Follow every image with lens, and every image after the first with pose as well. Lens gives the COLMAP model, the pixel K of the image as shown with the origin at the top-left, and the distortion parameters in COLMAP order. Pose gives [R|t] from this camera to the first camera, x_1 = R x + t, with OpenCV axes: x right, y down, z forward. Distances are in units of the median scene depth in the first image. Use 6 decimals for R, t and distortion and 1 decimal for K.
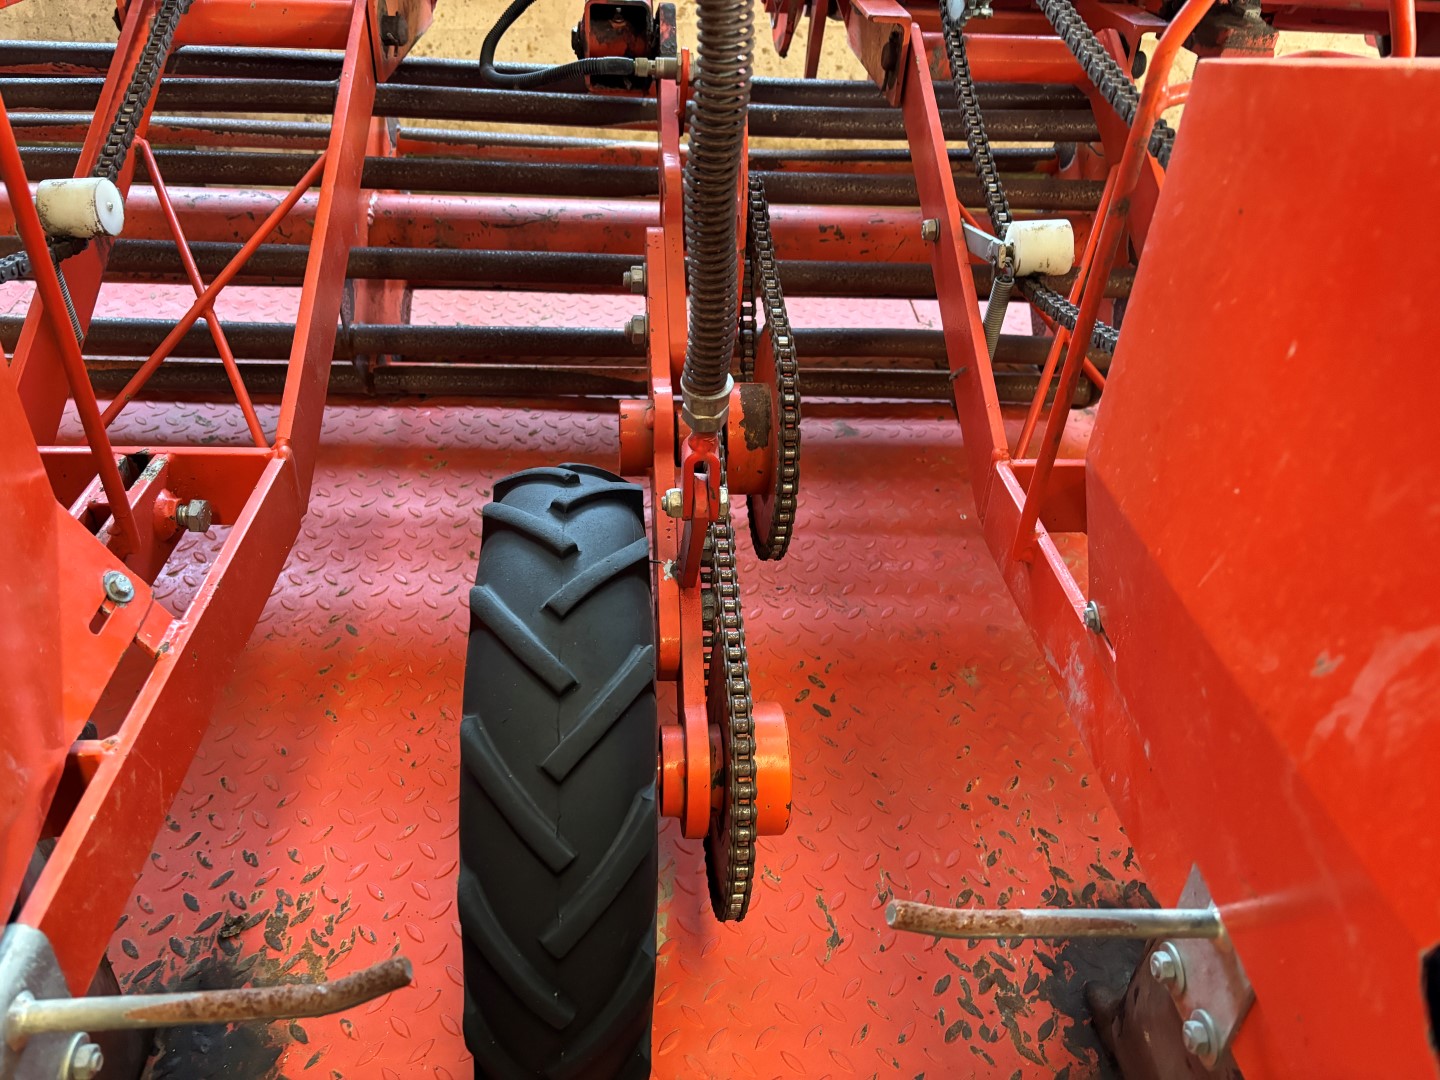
lens RADIAL K [[1085.8, 0, 728.4], [0, 1085.8, 542.9], [0, 0, 1]] dist [0.054688, -0.074139]
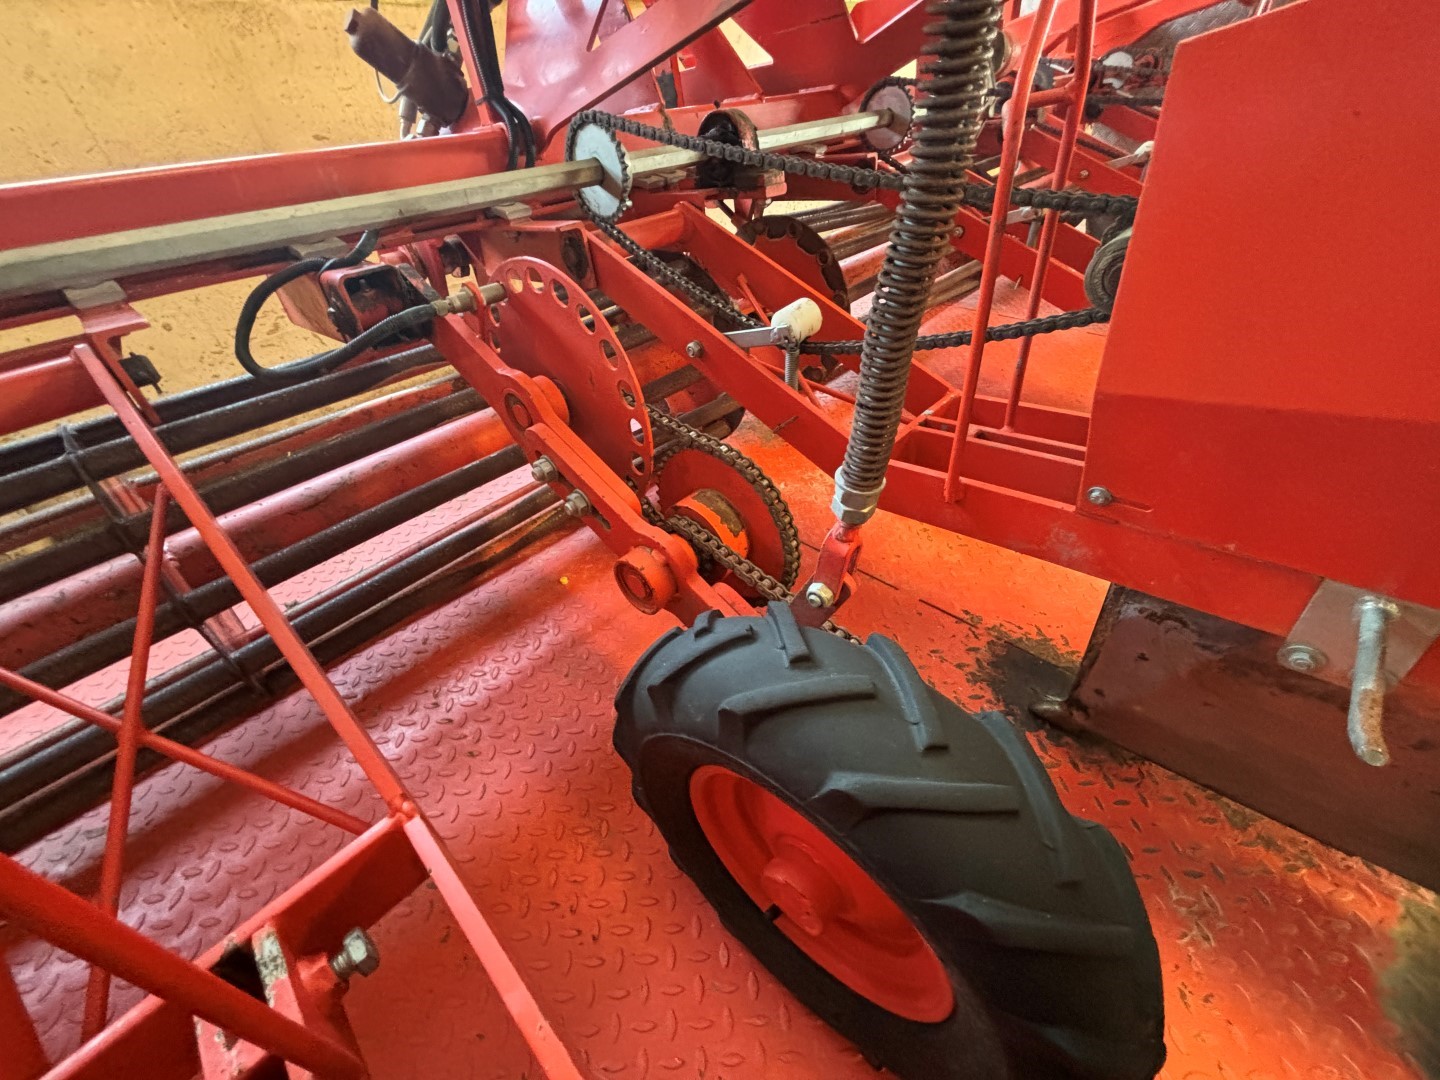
lens RADIAL K [[575.0, 0, 719.7], [0, 575.0, 546.0], [0, 0, 1]] dist [-0.002994, -0.000426]
pose [[0.720482, -0.513249, 0.466349, -0.244380], [0.516379, 0.845933, 0.133232, -0.139179], [-0.462881, 0.144822, 0.874510, 0.341043]]
